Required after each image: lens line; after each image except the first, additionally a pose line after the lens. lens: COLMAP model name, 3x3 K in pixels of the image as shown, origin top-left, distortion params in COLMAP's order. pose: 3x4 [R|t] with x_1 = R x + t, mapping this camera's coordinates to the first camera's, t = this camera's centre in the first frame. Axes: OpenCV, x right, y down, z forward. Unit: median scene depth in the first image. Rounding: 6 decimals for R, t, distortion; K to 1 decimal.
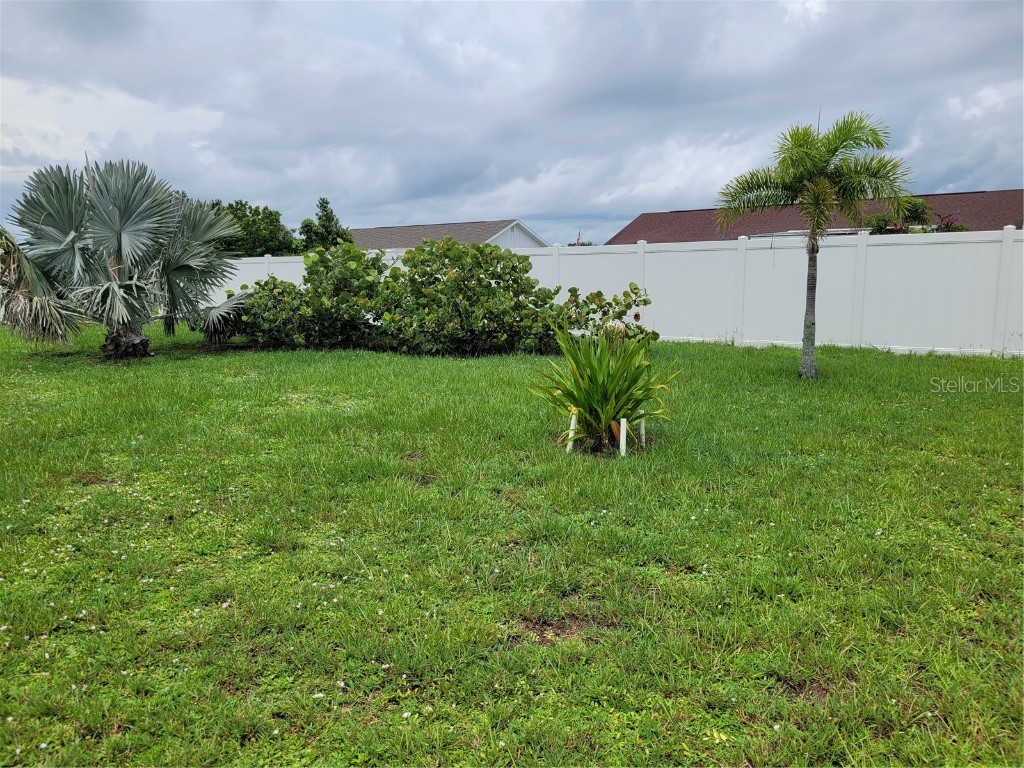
lens RADIAL K [[769.9, 0, 518.4], [0, 769.9, 391.3], [0, 0, 1]] dist [0.052414, -0.007004]
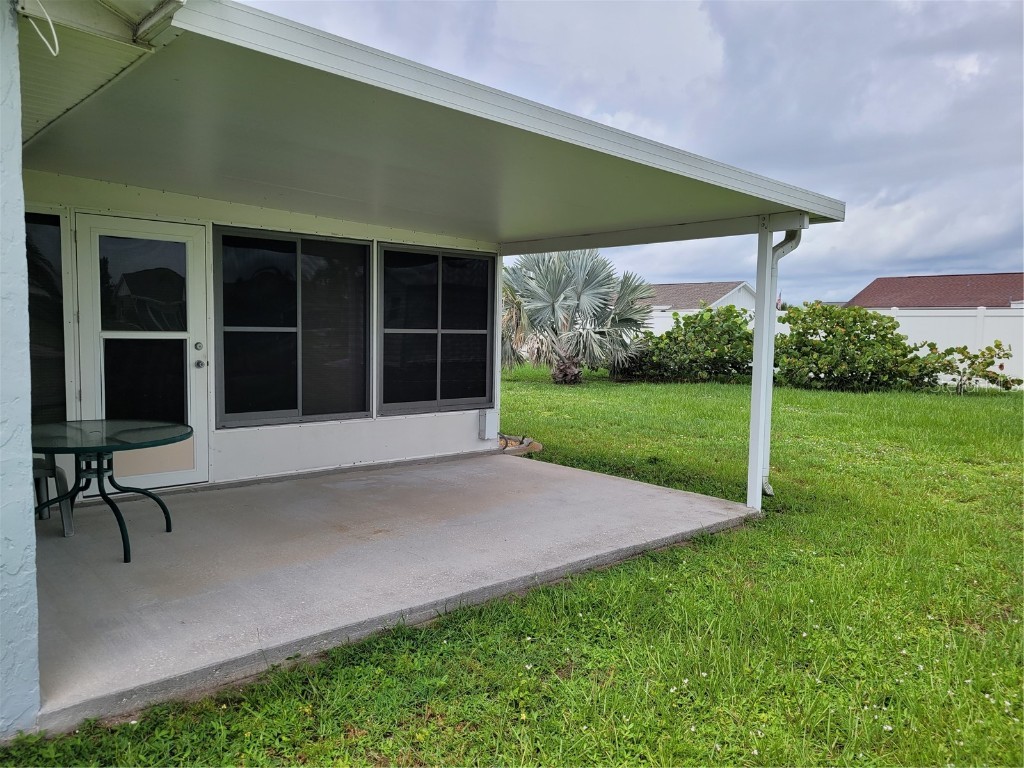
lens RADIAL K [[783.9, 0, 509.7], [0, 783.9, 379.1], [0, 0, 1]] dist [0.011246, -0.001335]
pose [[0.988220, 0.038914, -0.148008, -0.434949], [-0.050796, 0.995708, -0.077366, 0.064087], [0.144362, 0.083973, 0.985956, -0.393139]]
